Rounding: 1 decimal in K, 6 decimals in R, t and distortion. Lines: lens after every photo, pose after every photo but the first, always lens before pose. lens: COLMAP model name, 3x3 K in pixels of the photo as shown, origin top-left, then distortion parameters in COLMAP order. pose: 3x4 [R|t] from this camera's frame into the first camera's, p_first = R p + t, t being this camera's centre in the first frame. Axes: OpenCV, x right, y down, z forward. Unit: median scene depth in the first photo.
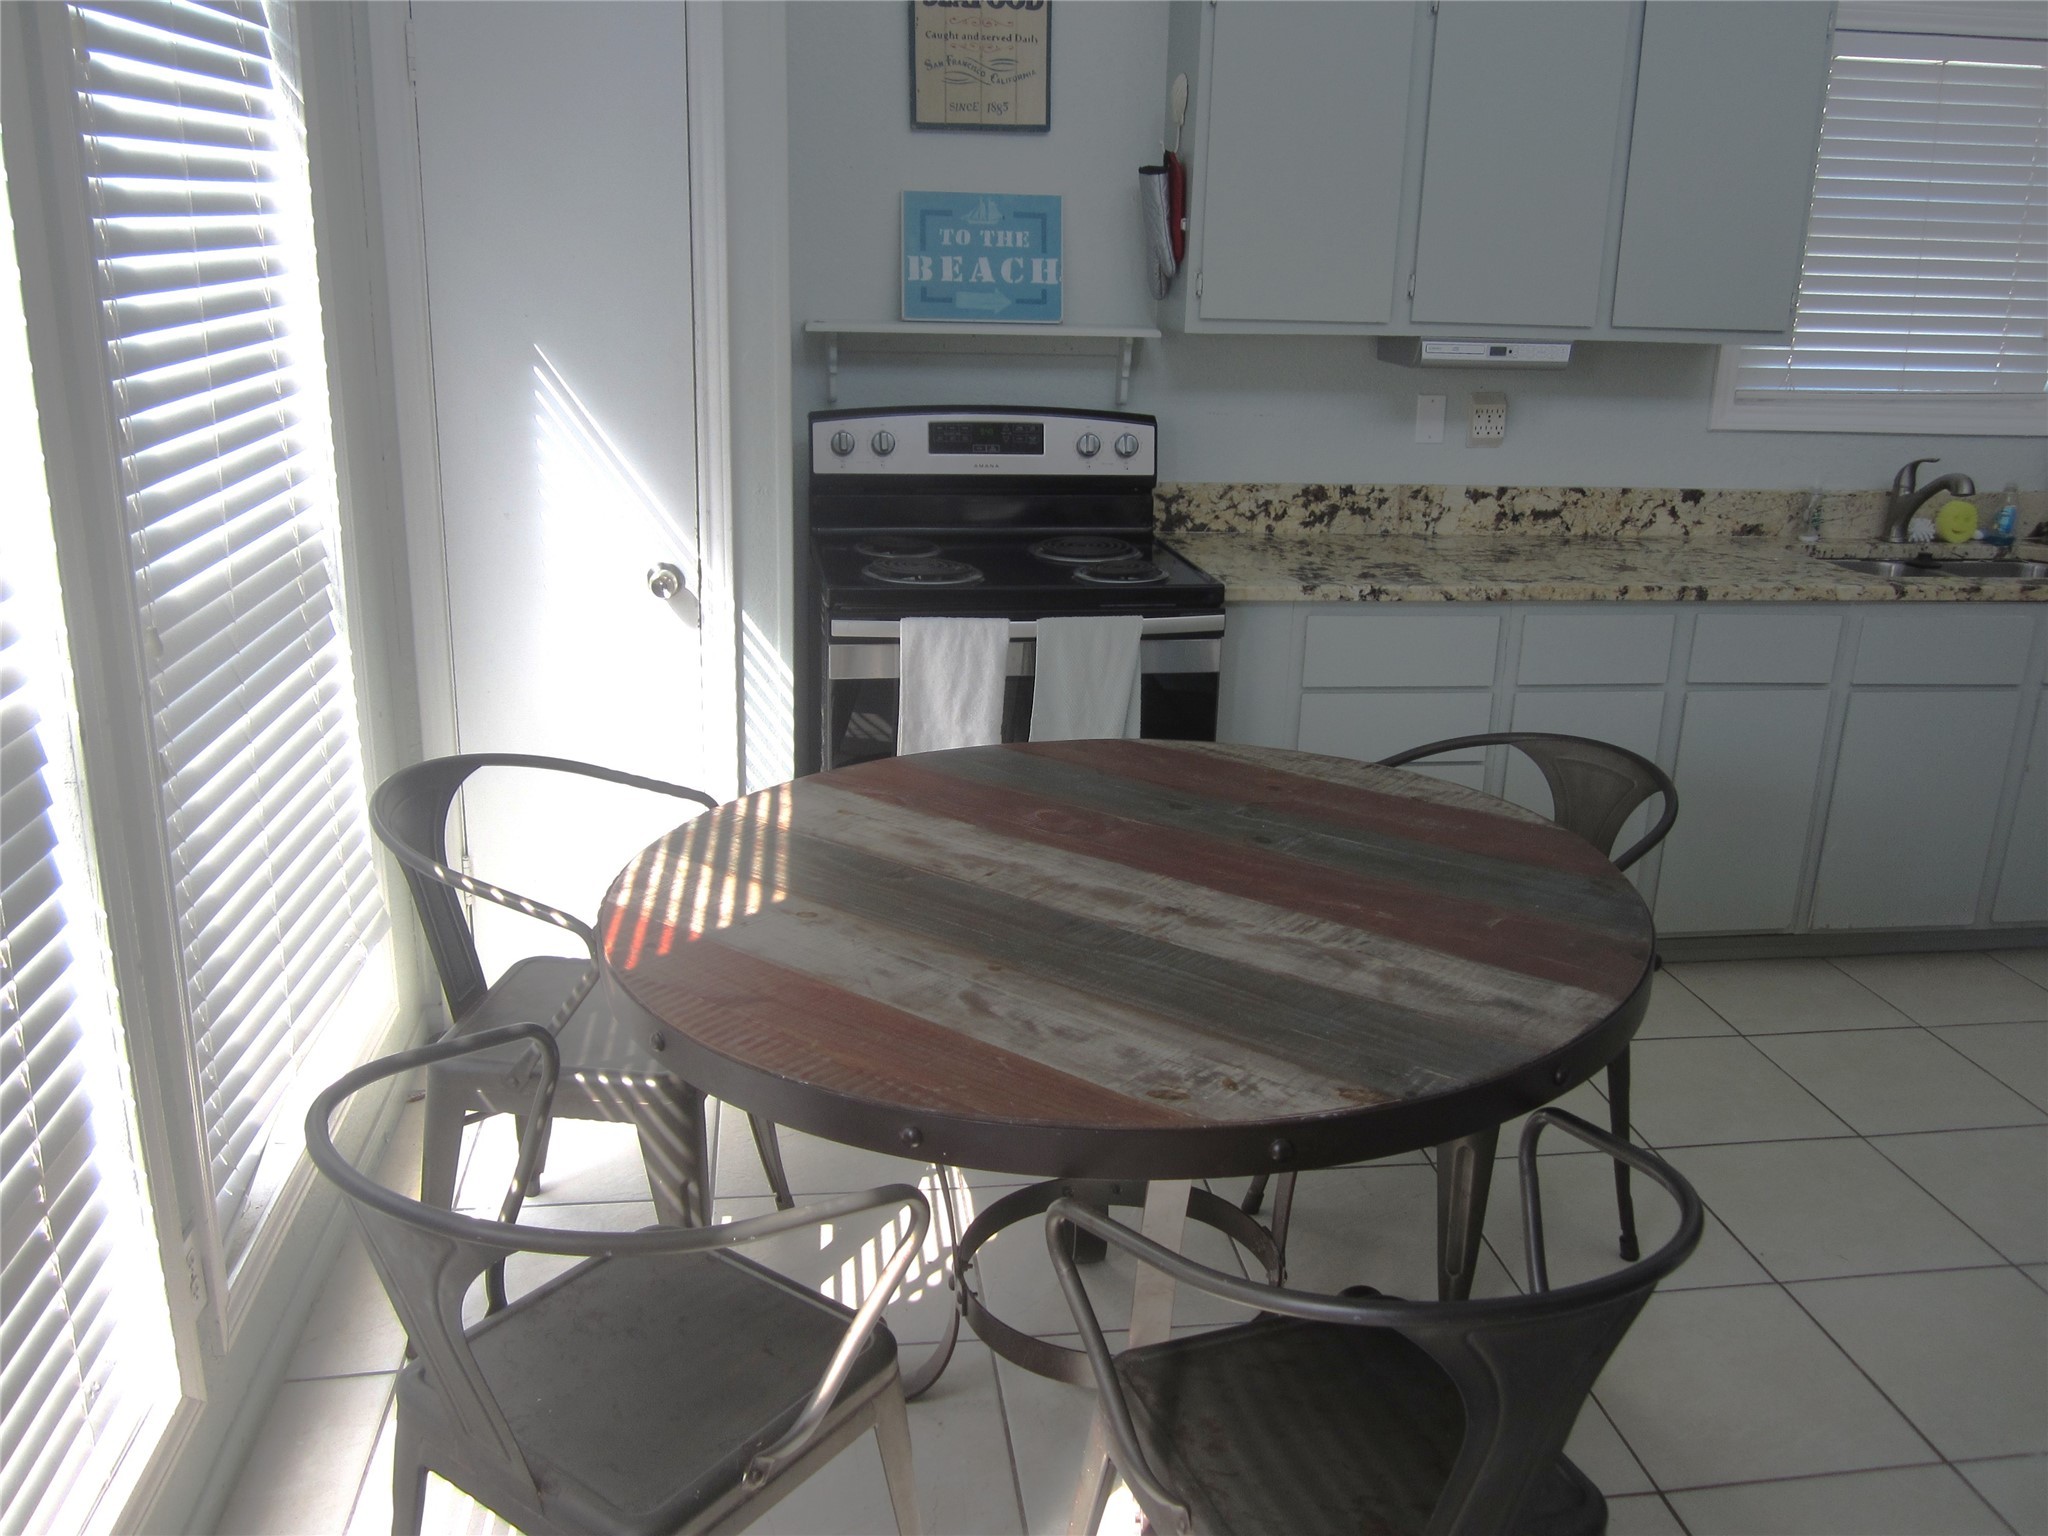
lens RADIAL K [[1667.0, 0, 1024.0], [0, 1667.0, 768.0], [0, 0, 1]] dist [-0.048207, 0.011668]
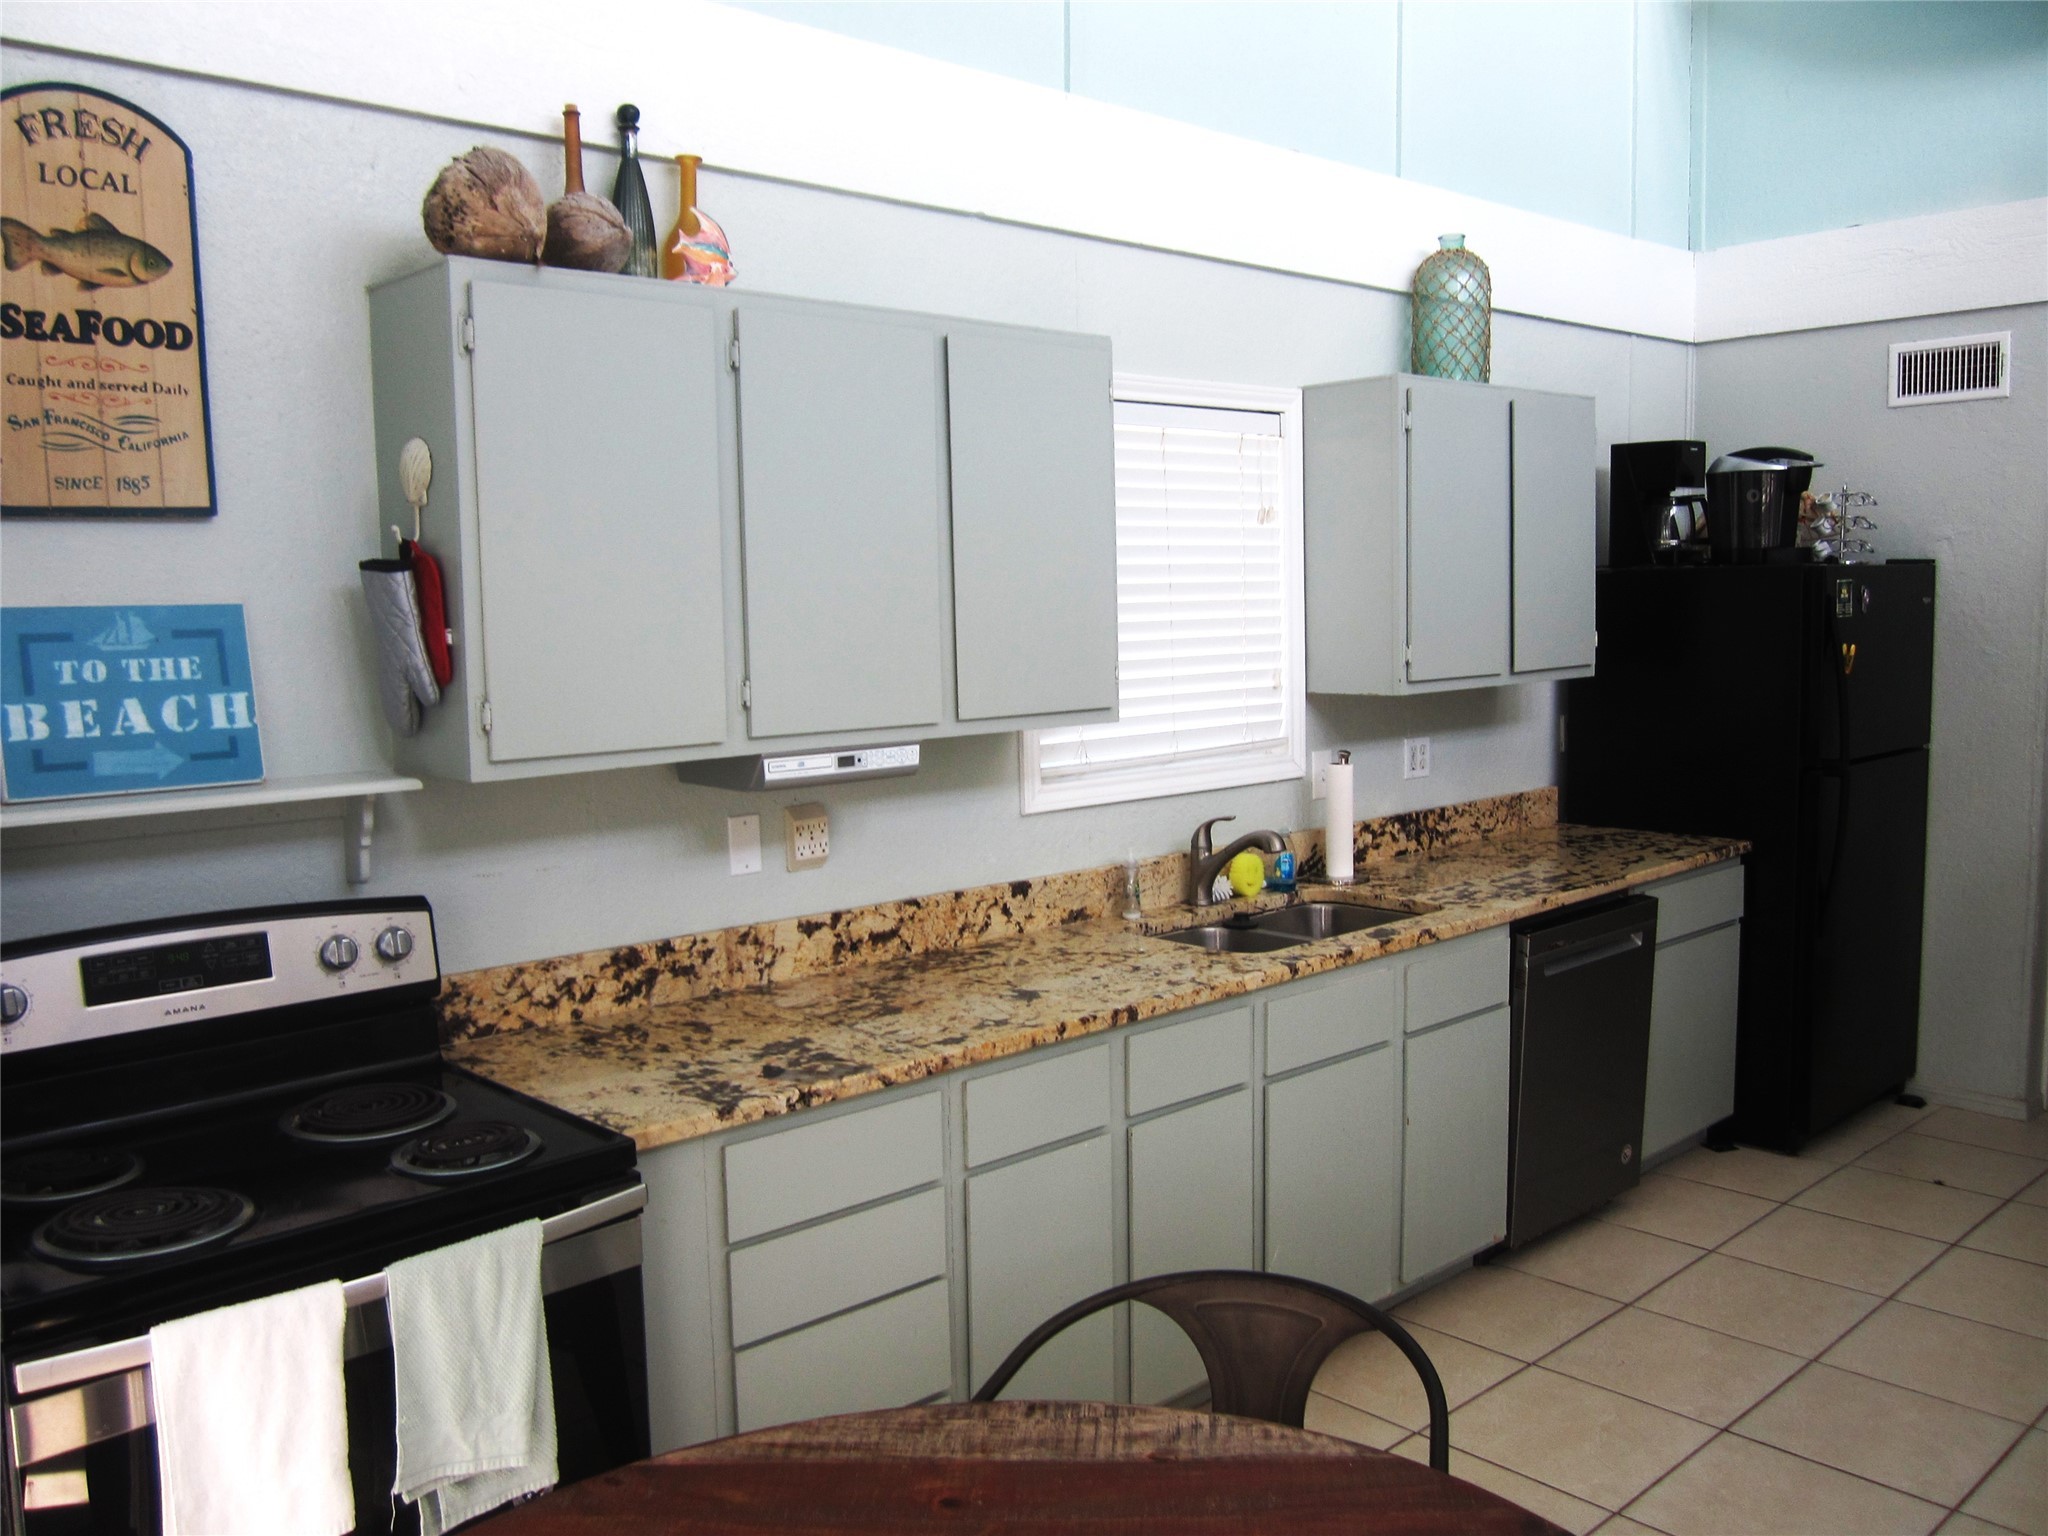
lens RADIAL K [[1667.0, 0, 1024.0], [0, 1667.0, 768.0], [0, 0, 1]] dist [-0.048207, 0.011668]
pose [[0.817220, -0.097044, 0.568097, -0.108533], [0.209194, 0.968441, -0.135499, -0.114946], [-0.537019, 0.229575, 0.811730, 0.274866]]
